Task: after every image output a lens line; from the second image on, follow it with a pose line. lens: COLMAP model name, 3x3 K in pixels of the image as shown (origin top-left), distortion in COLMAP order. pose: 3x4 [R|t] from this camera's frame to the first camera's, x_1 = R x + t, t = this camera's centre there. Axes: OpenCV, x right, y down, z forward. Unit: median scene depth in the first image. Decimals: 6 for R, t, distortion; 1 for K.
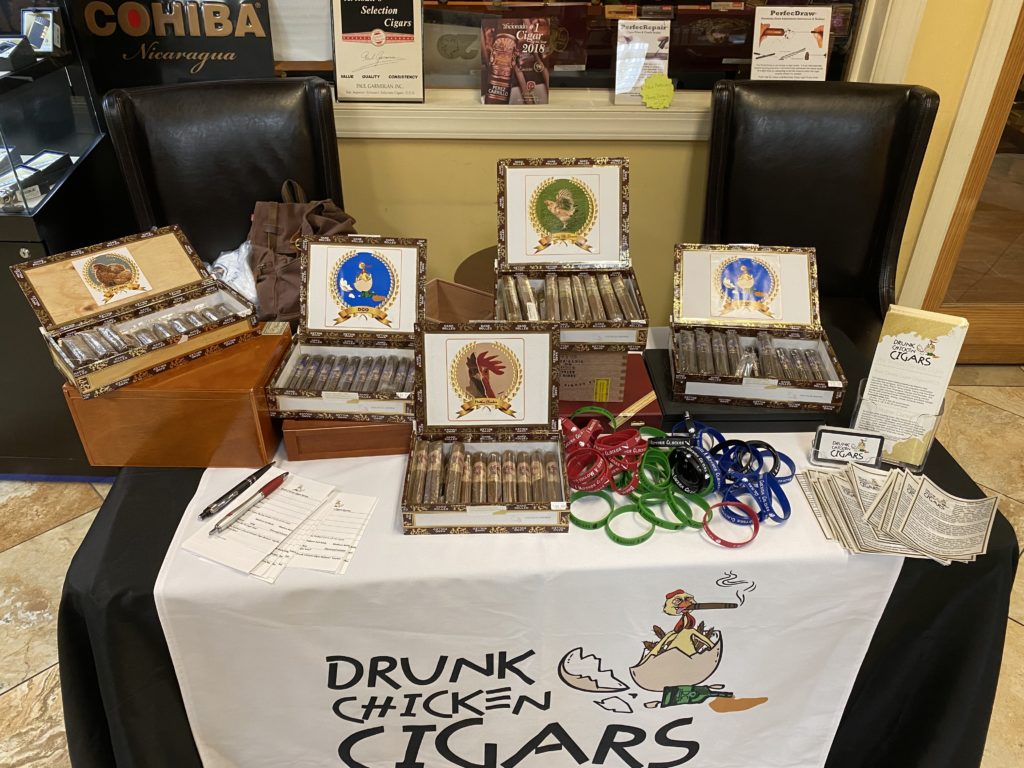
lens RADIAL K [[799.5, 0, 517.8], [0, 799.5, 385.1], [0, 0, 1]] dist [0.010719, 0.005920]
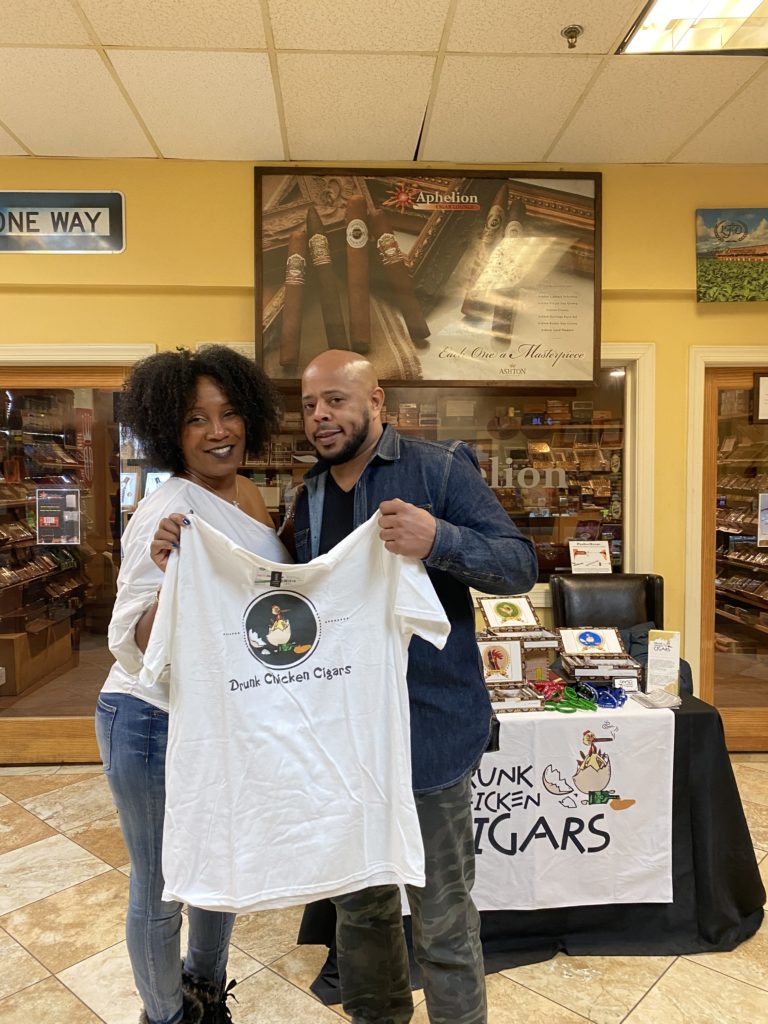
lens RADIAL K [[799.5, 0, 381.9], [0, 799.5, 512.9], [0, 0, 1]] dist [0.010719, 0.005920]
pose [[0.998138, -0.022928, 0.056523, -0.509827], [0.048469, 0.860715, -0.506775, 0.818580], [-0.037031, 0.508571, 0.860223, -1.323345]]
